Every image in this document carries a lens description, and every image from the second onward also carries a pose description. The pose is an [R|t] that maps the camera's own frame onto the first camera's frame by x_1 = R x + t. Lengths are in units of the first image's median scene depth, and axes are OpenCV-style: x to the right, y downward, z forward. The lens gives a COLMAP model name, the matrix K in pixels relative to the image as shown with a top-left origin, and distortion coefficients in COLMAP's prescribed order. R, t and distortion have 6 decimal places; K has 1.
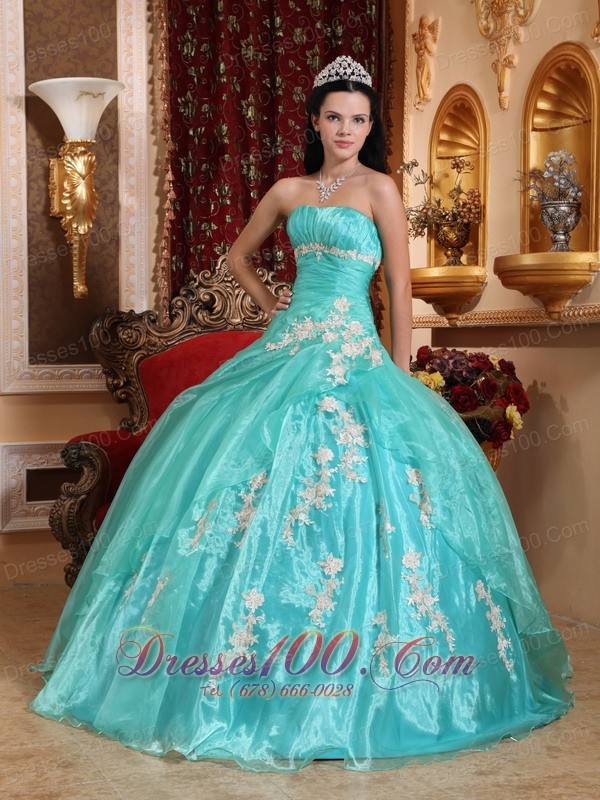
lens RADIAL K [[1445.6, 0, 290.7], [0, 1445.6, 400.5], [0, 0, 1]] dist [0.279334, 0.000000]
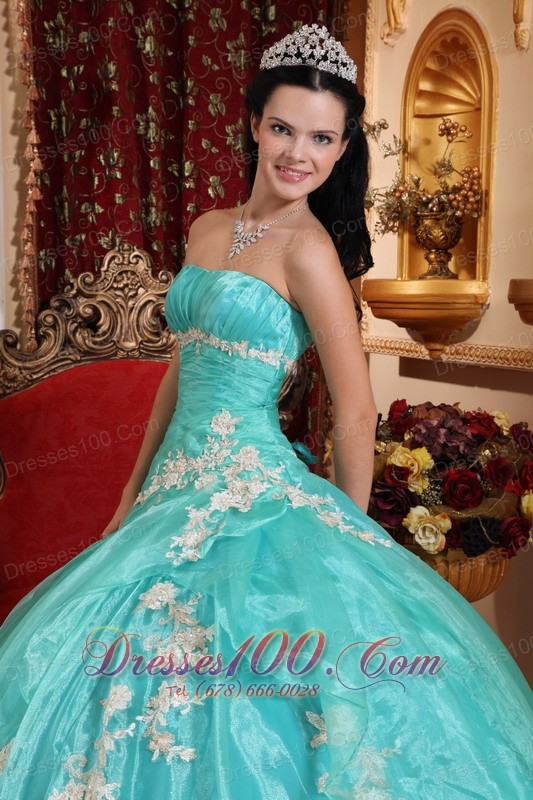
lens RADIAL K [[1471.4, 0, 253.6], [0, 1471.4, 413.1], [0, 0, 1]] dist [0.340601, 0.000000]
pose [[0.999564, 0.001040, 0.029508, 0.001786], [-0.002918, 0.997967, 0.063671, -0.068905], [-0.029382, -0.063729, 0.997535, 0.273916]]
